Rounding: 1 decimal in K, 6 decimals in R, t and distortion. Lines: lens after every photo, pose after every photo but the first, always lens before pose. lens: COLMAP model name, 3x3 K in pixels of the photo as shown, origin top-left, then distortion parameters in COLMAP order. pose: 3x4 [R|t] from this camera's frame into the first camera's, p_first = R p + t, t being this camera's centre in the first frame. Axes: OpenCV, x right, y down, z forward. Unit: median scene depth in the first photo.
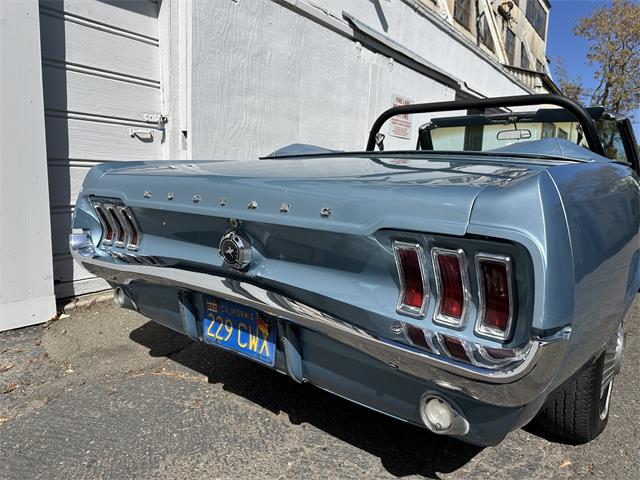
lens RADIAL K [[452.5, 0, 322.5], [0, 452.5, 243.5], [0, 0, 1]] dist [0.032710, -0.048248]
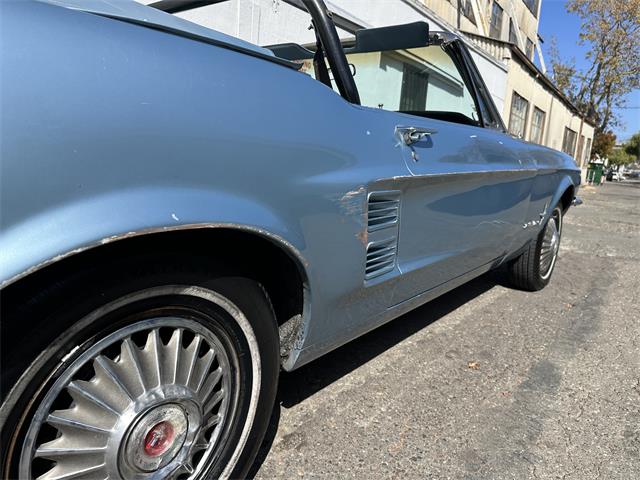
lens RADIAL K [[452.5, 0, 312.6], [0, 452.5, 237.2], [0, 0, 1]] dist [0.032710, -0.048248]
pose [[0.999389, 0.033943, -0.008325, 0.368103], [-0.033674, 0.998968, 0.030486, 0.003222], [0.009351, -0.030187, 0.999501, 0.242785]]
